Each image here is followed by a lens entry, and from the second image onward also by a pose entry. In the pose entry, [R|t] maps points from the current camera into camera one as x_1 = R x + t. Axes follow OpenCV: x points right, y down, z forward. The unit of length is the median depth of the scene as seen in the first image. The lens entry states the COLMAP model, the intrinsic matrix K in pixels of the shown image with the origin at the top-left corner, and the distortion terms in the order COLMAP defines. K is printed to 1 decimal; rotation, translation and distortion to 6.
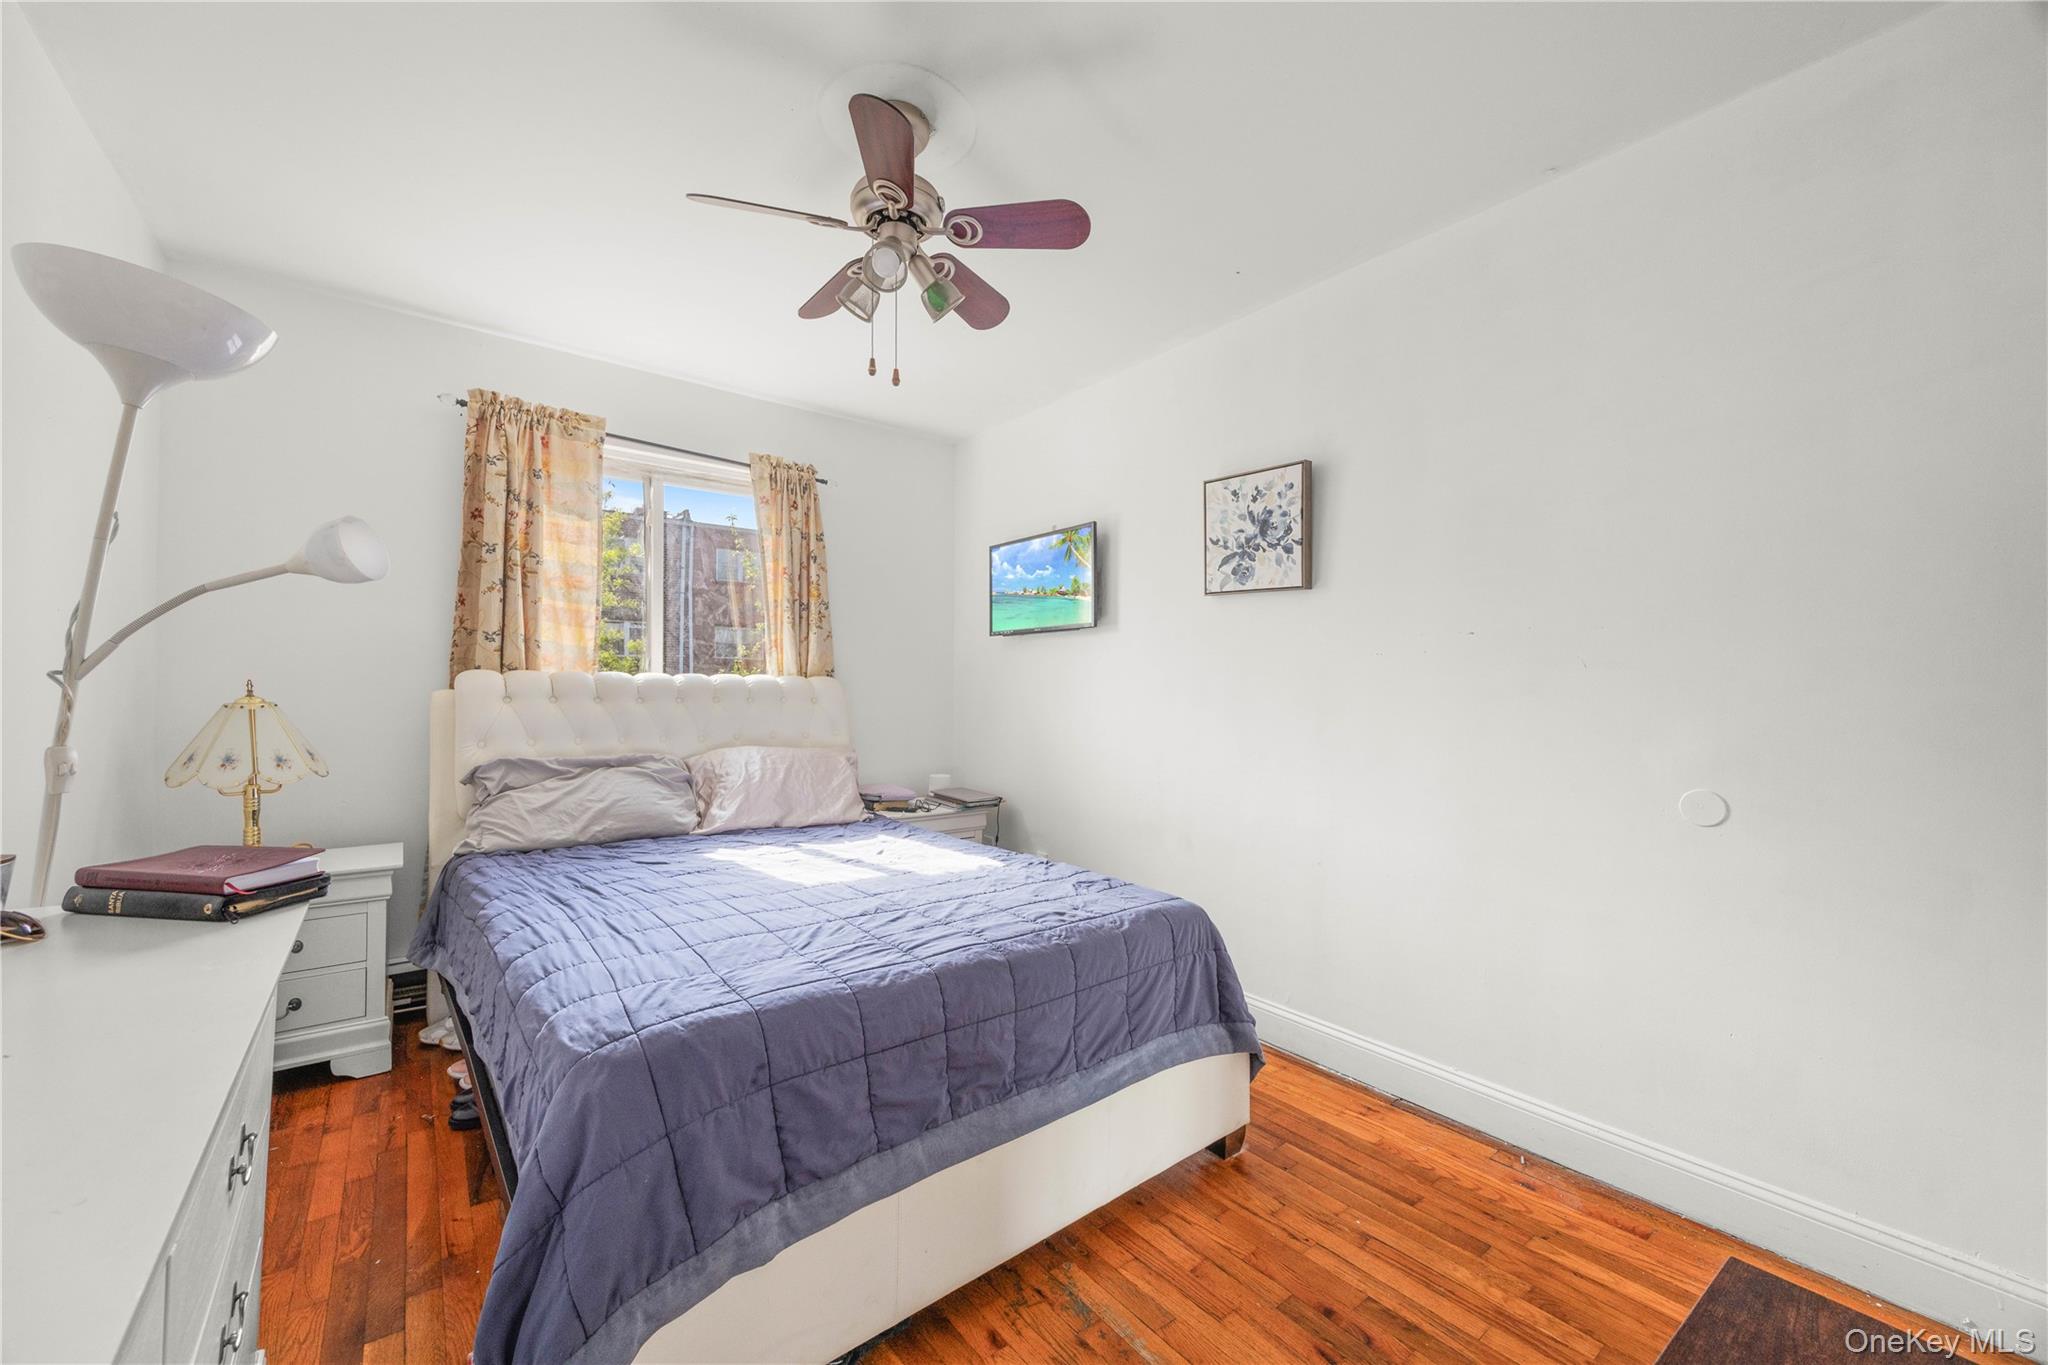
lens RADIAL K [[797.3, 0, 1024.0], [0, 797.3, 682.5], [0, 0, 1]] dist [-0.002975, 0.000597]
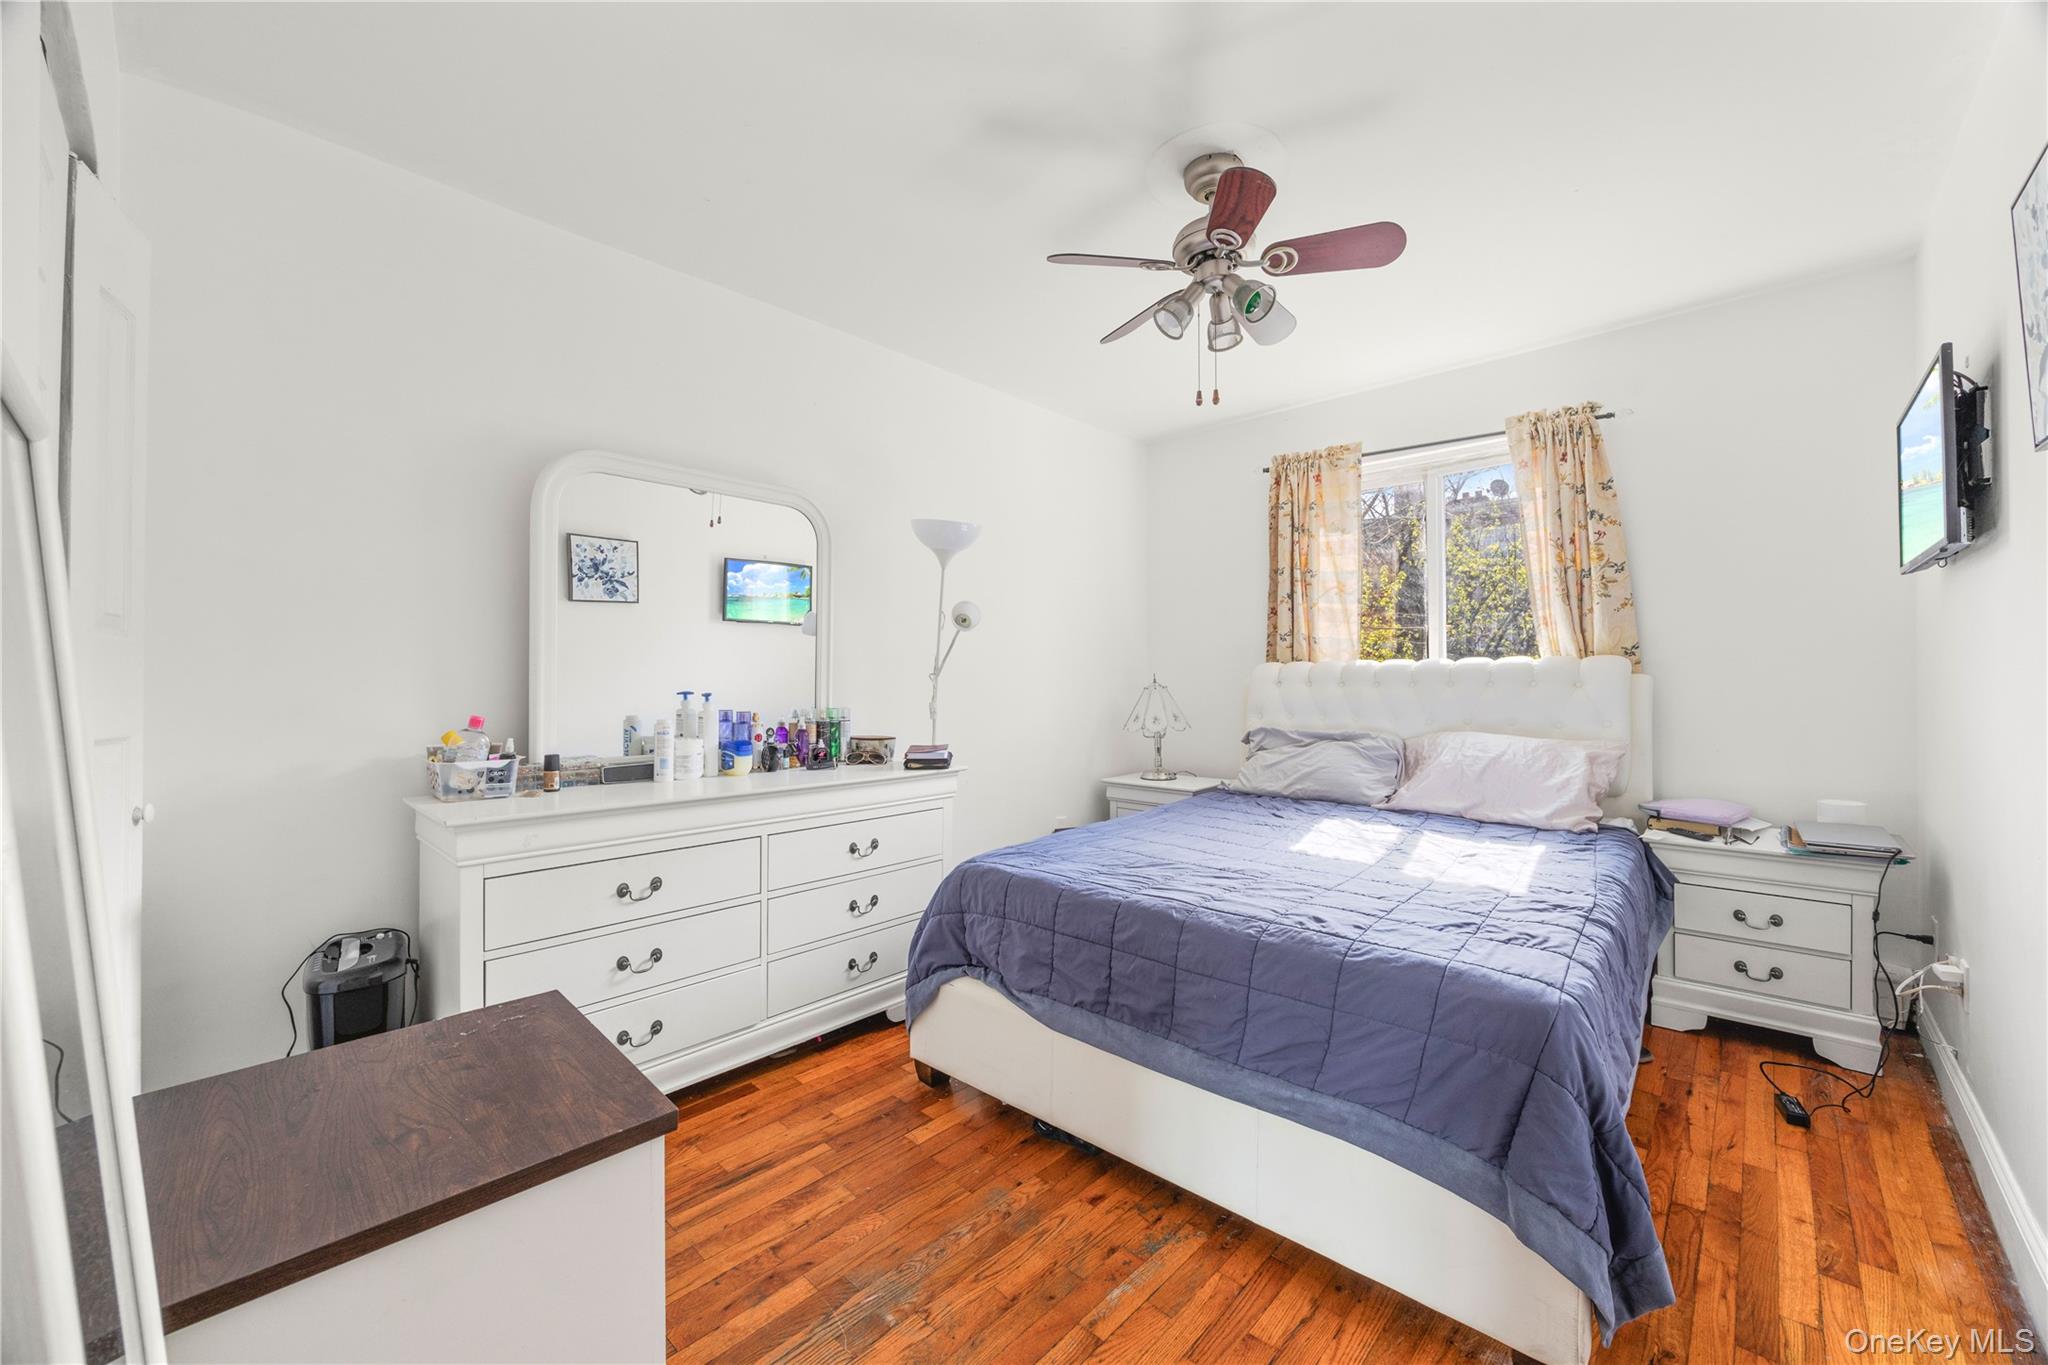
lens RADIAL K [[805.2, 0, 1026.1], [0, 805.2, 676.8], [0, 0, 1]] dist [-0.003875, -0.000552]
pose [[0.142570, -0.010799, -0.989726, 0.603355], [0.021413, 0.999740, -0.007824, 0.010393], [0.989553, -0.020077, 0.142764, 0.368812]]
